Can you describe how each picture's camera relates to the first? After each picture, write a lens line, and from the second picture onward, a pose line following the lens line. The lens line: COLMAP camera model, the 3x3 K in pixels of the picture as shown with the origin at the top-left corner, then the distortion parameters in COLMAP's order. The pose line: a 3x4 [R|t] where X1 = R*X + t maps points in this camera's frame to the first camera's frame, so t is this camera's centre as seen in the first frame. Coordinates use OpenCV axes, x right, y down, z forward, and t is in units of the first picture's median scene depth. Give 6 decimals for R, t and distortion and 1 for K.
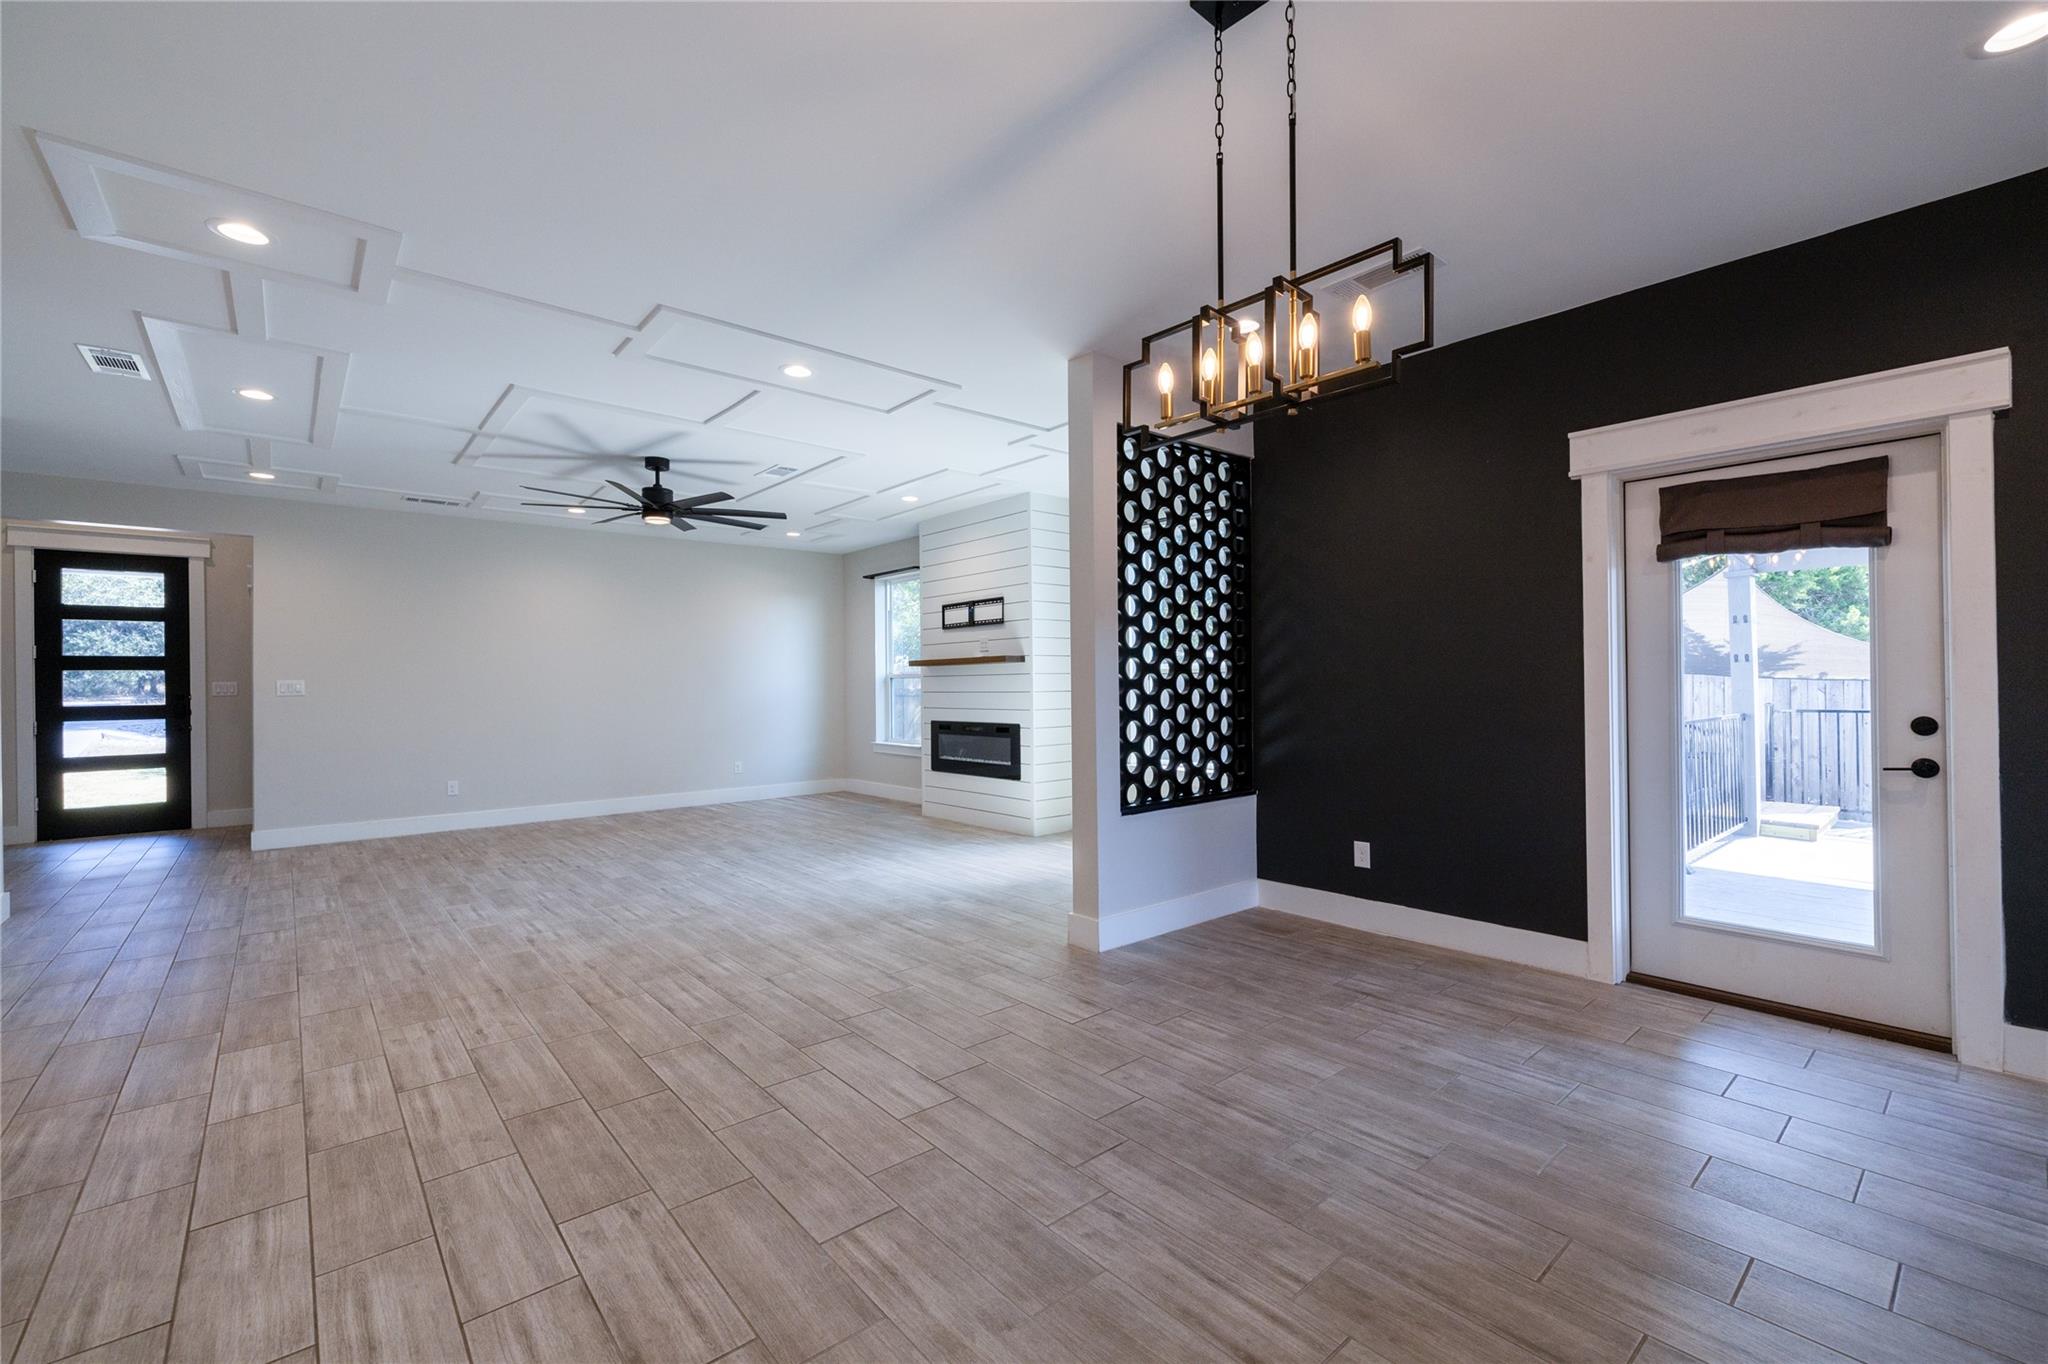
lens RADIAL K [[860.7, 0, 1027.7], [0, 860.7, 678.2], [0, 0, 1]] dist [0.001829, -0.000299]
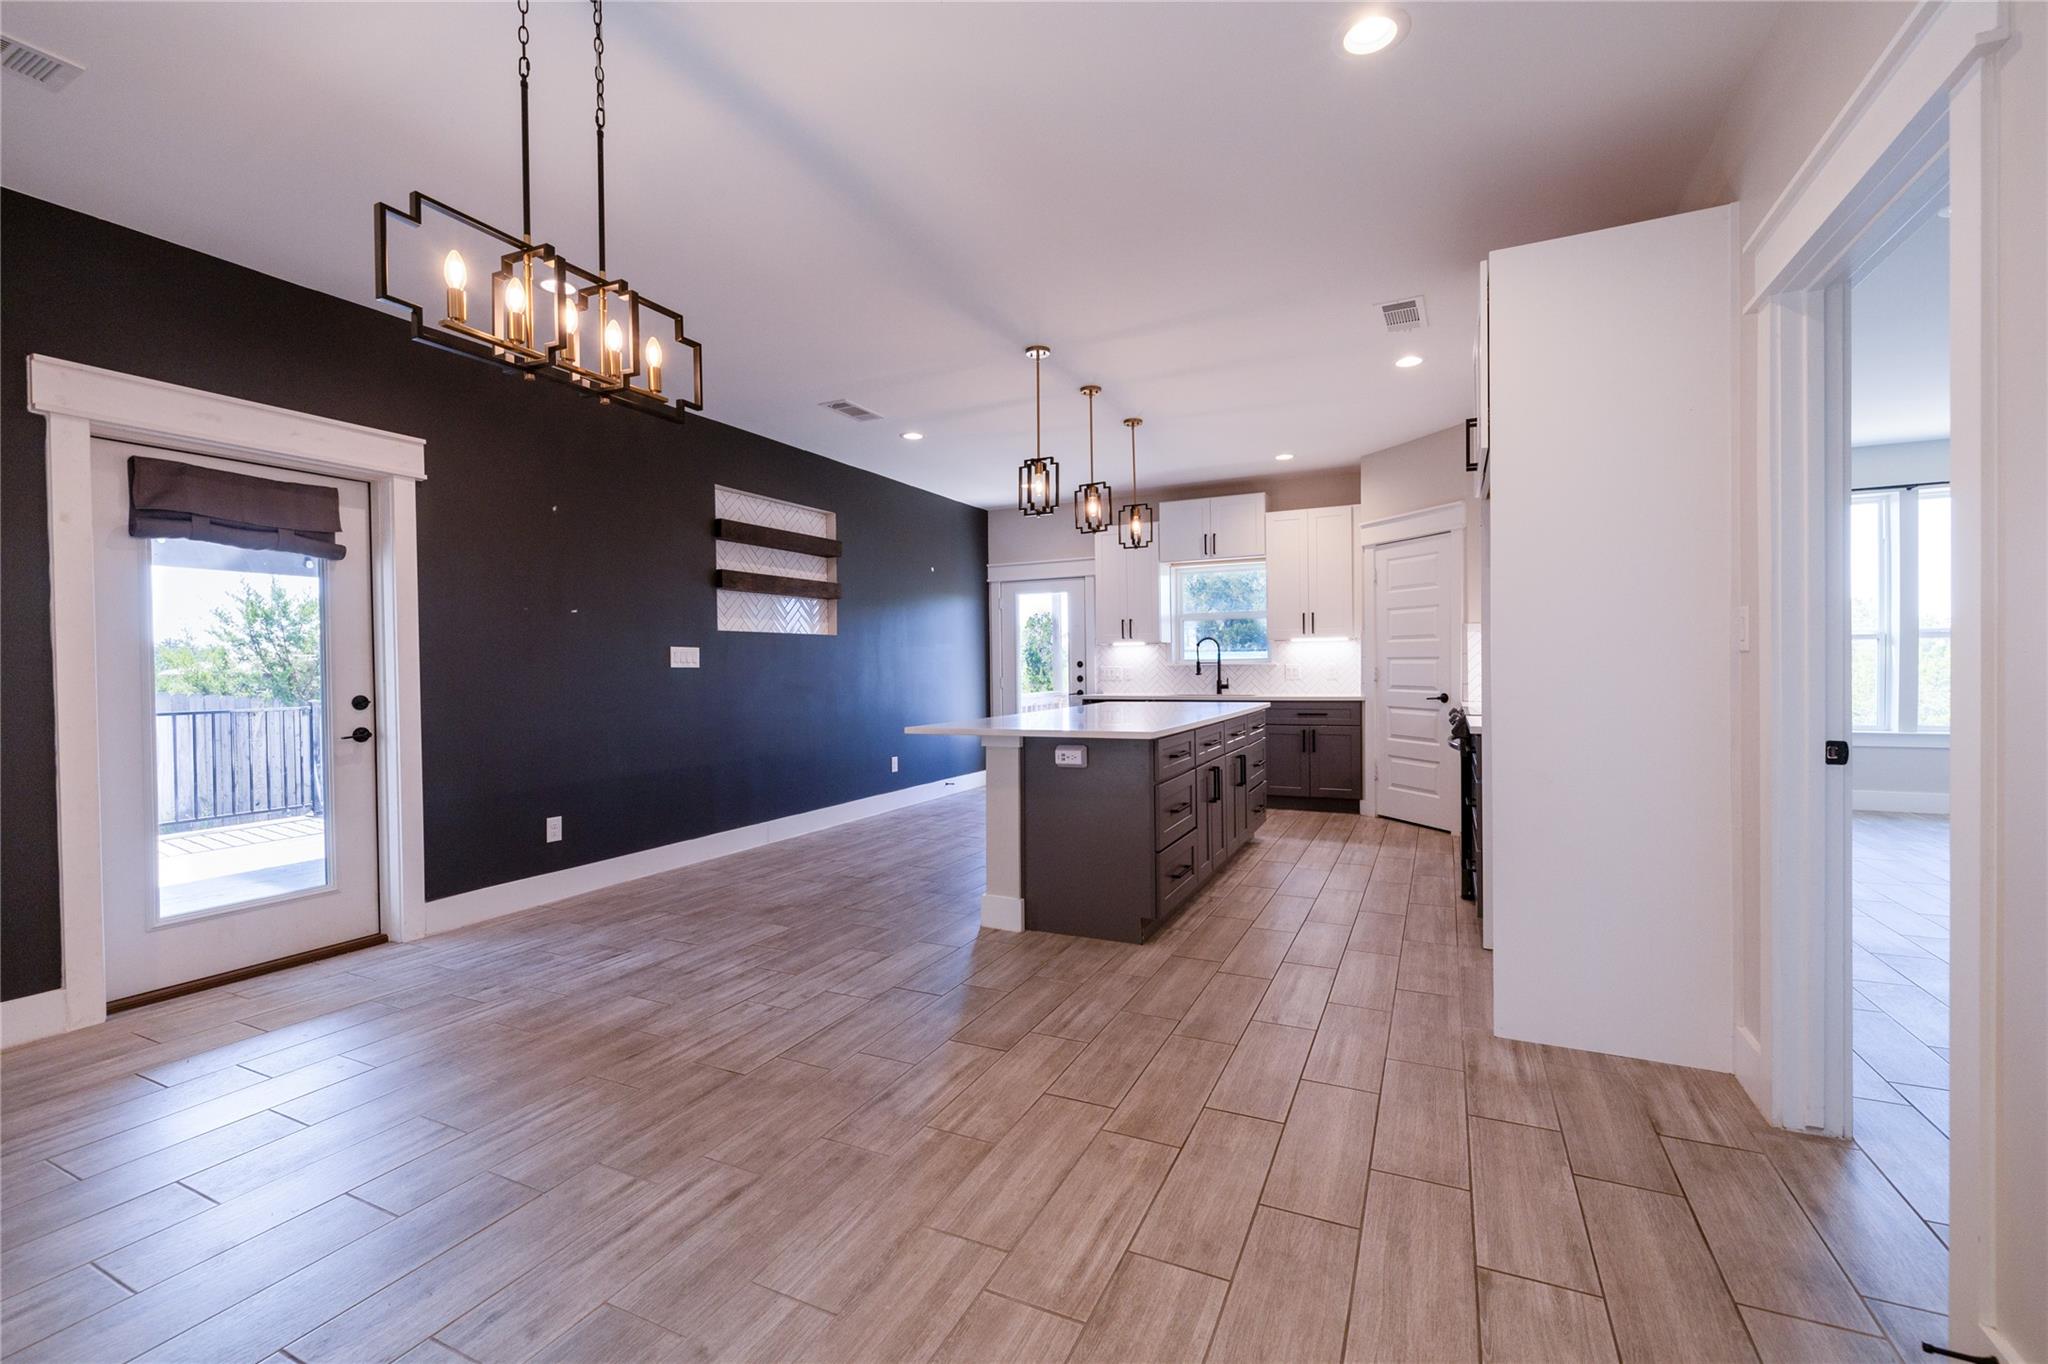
lens RADIAL K [[865.3, 0, 1028.4], [0, 865.3, 680.9], [0, 0, 1]] dist [0.000988, 0.000232]
pose [[-0.398110, 0.000640, 0.917338, -0.308920], [0.011795, 0.999921, 0.004421, 0.015593], [-0.917262, 0.012580, -0.398086, 0.323075]]
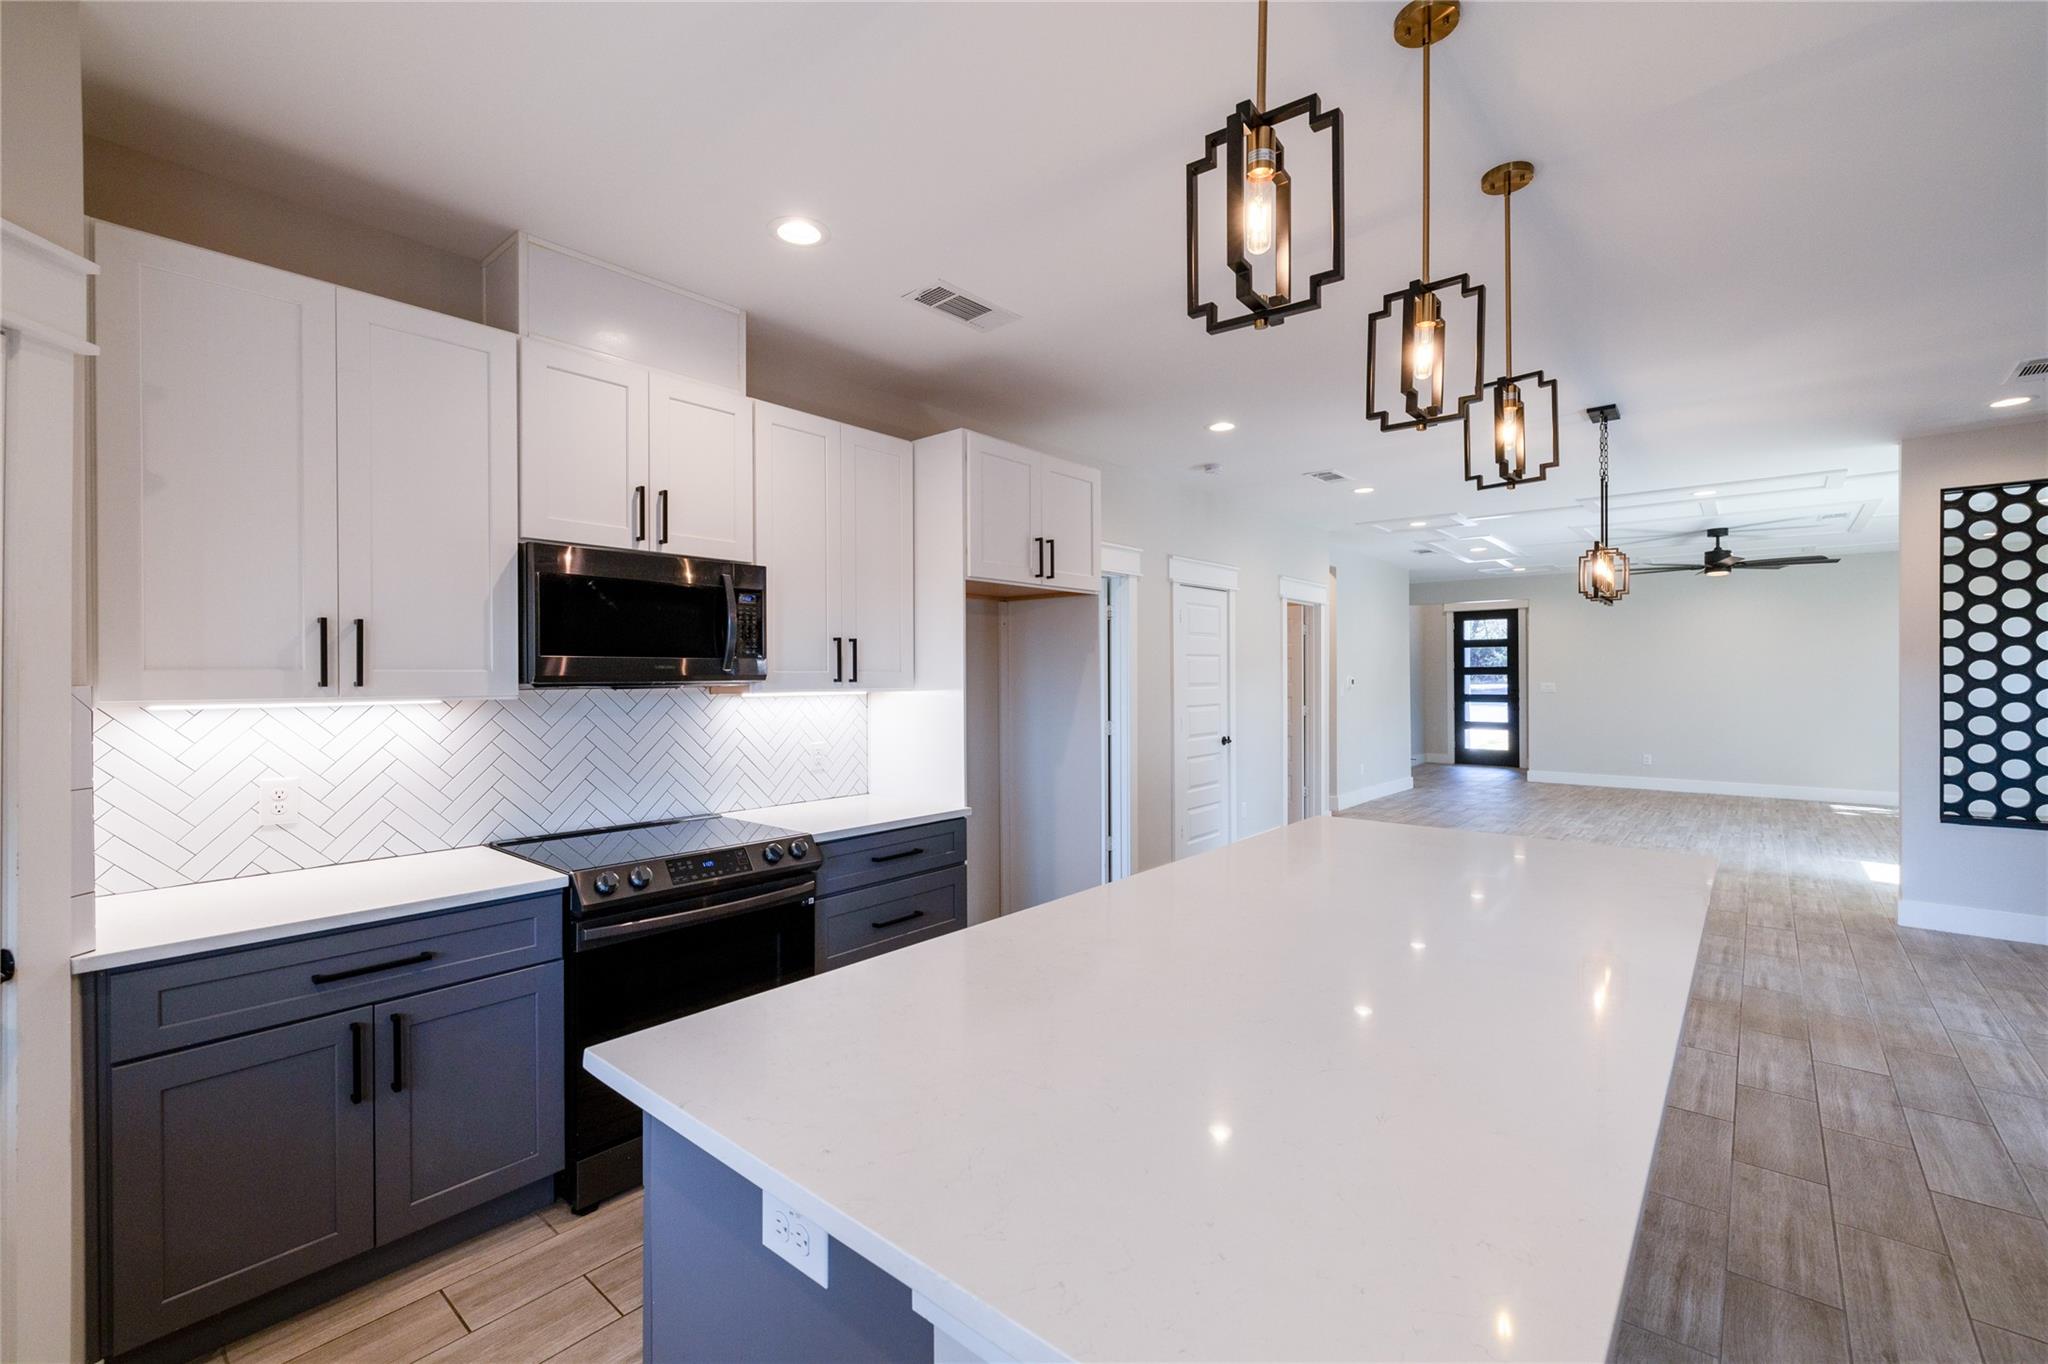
lens RADIAL K [[860.7, 0, 1027.7], [0, 860.7, 678.2], [0, 0, 1]] dist [0.001829, -0.000299]
pose [[0.150810, 0.012667, -0.988482, 0.831786], [0.008029, 0.999869, 0.014038, -0.049496], [0.988530, -0.010053, 0.150689, -0.320130]]
